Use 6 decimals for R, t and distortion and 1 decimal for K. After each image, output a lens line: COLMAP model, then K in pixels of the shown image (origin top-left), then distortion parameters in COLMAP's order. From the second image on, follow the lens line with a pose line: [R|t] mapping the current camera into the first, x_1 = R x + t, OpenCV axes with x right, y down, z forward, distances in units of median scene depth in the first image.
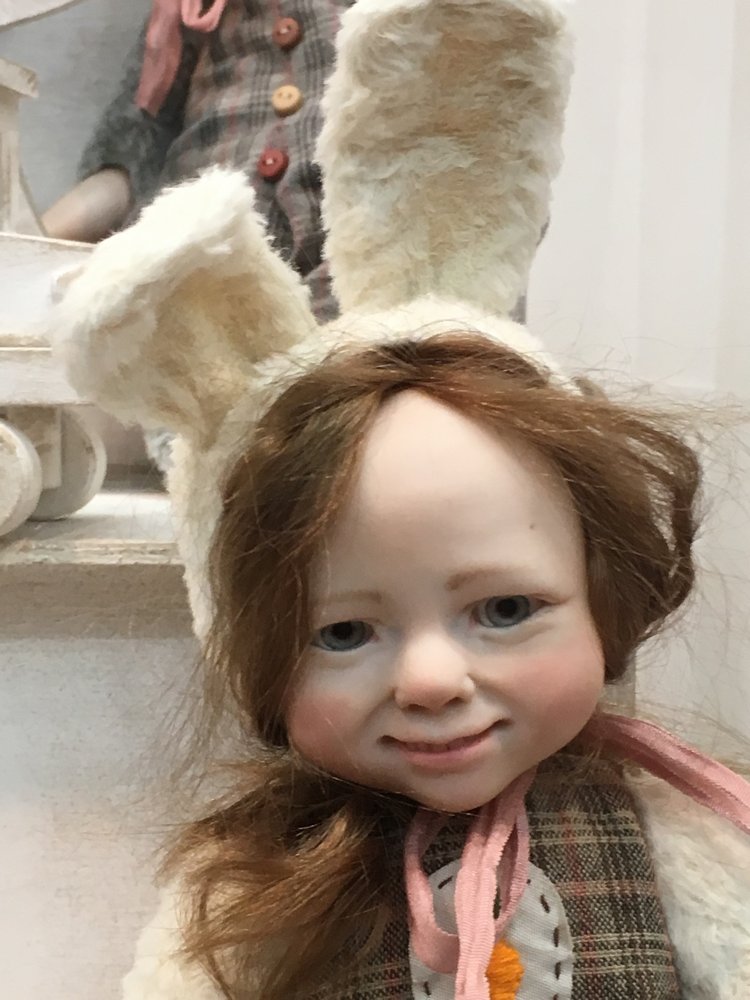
lens RADIAL K [[2040.0, 0, 375.0], [0, 2040.0, 500.0], [0, 0, 1]] dist [0.000441, 0.047441]
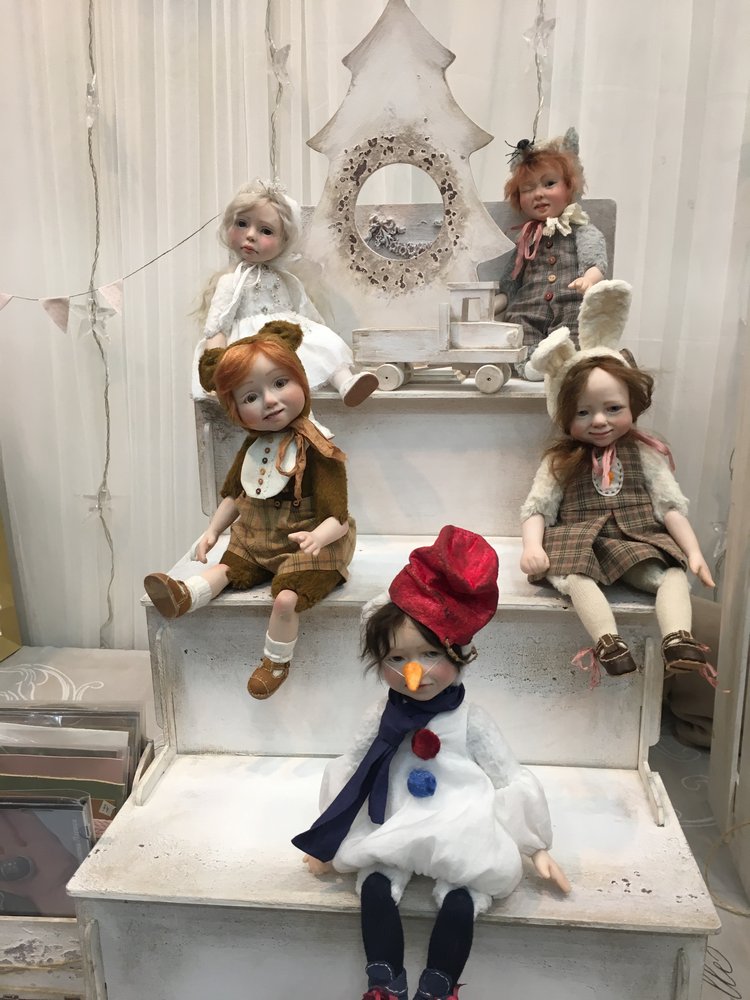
lens RADIAL K [[855.3, 0, 378.9], [0, 855.3, 487.2], [0, 0, 1]] dist [0.082094, -0.131976]
pose [[0.988029, 0.022419, -0.152628, -0.184558], [0.001007, 0.988425, 0.151709, -0.080990], [0.154262, -0.150047, 0.976570, -1.252270]]
